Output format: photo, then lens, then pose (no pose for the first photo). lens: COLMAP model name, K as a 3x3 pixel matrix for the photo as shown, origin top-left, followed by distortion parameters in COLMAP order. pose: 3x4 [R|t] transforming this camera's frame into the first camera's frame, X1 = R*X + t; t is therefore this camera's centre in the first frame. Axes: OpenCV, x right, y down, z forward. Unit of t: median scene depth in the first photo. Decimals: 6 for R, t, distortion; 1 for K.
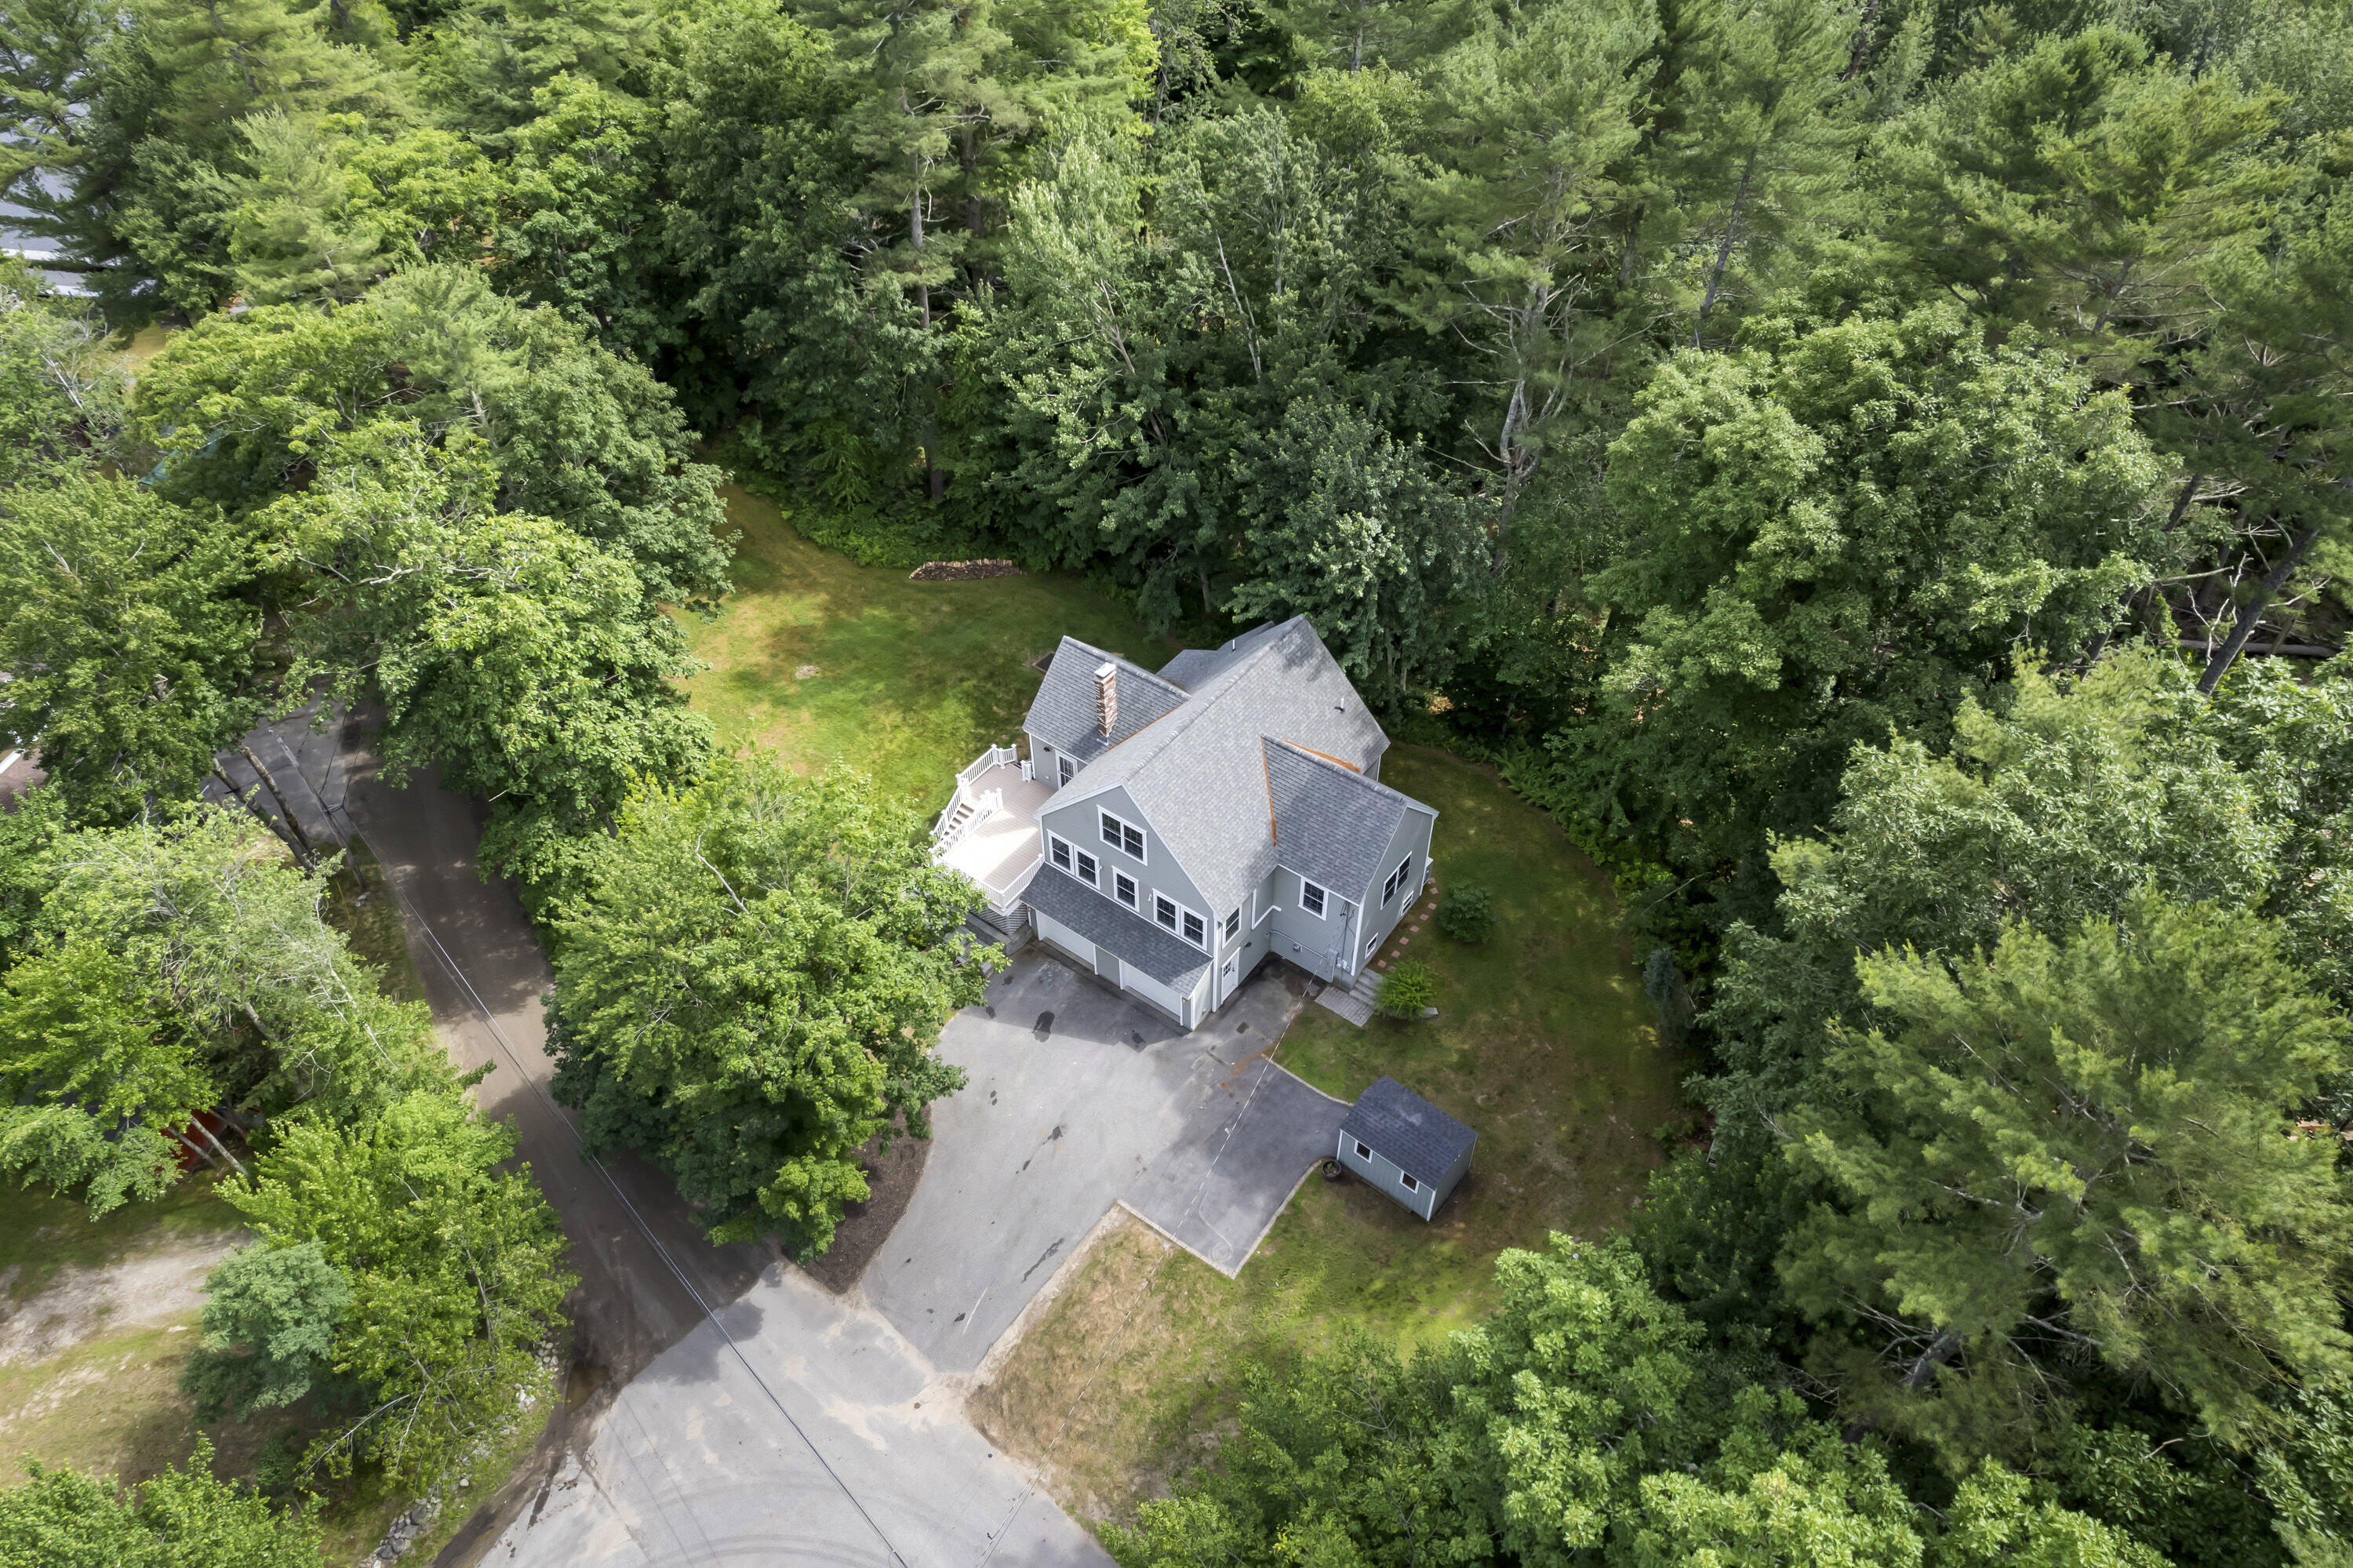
lens RADIAL K [[1493.6, 0, 1192.6], [0, 1493.6, 789.7], [0, 0, 1]] dist [-0.073025, 0.065312]
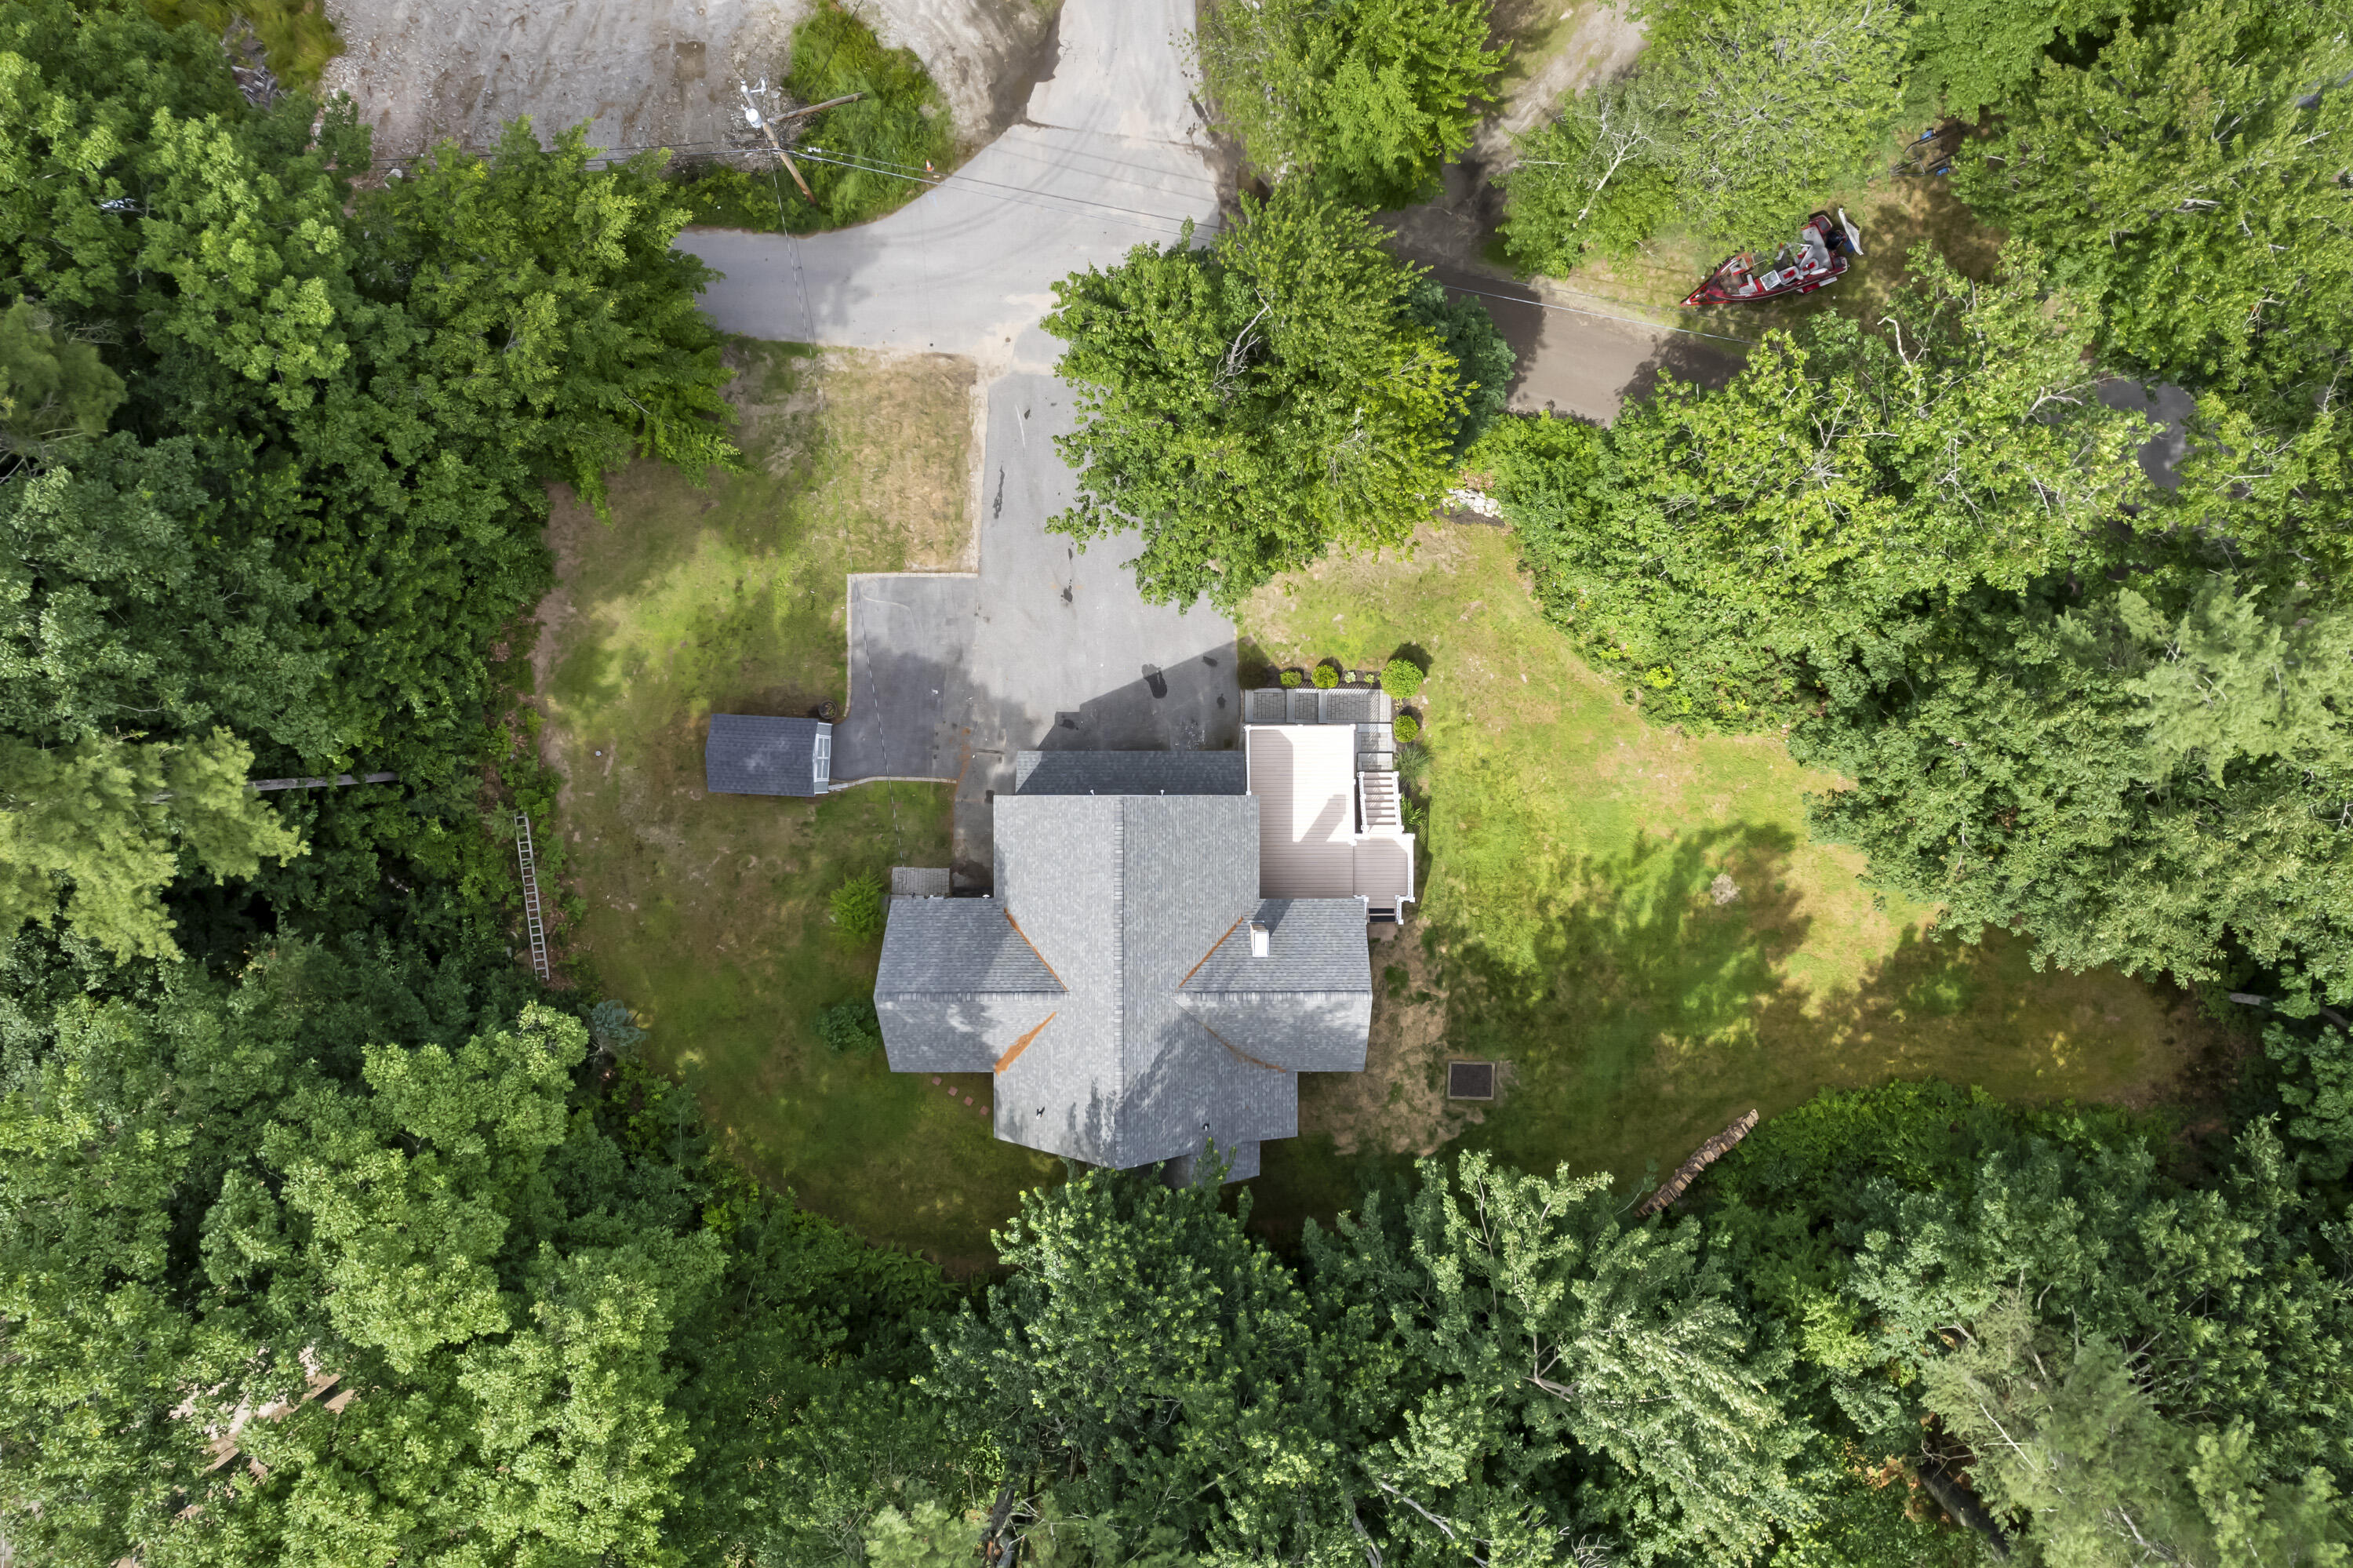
lens RADIAL K [[1493.6, 0, 1192.6], [0, 1493.6, 789.7], [0, 0, 1]] dist [-0.073025, 0.065312]
pose [[-0.807222, 0.590136, -0.011479, -0.072293], [-0.424018, -0.566247, 0.706805, -0.647269], [0.410611, 0.575416, 0.707315, 0.386896]]
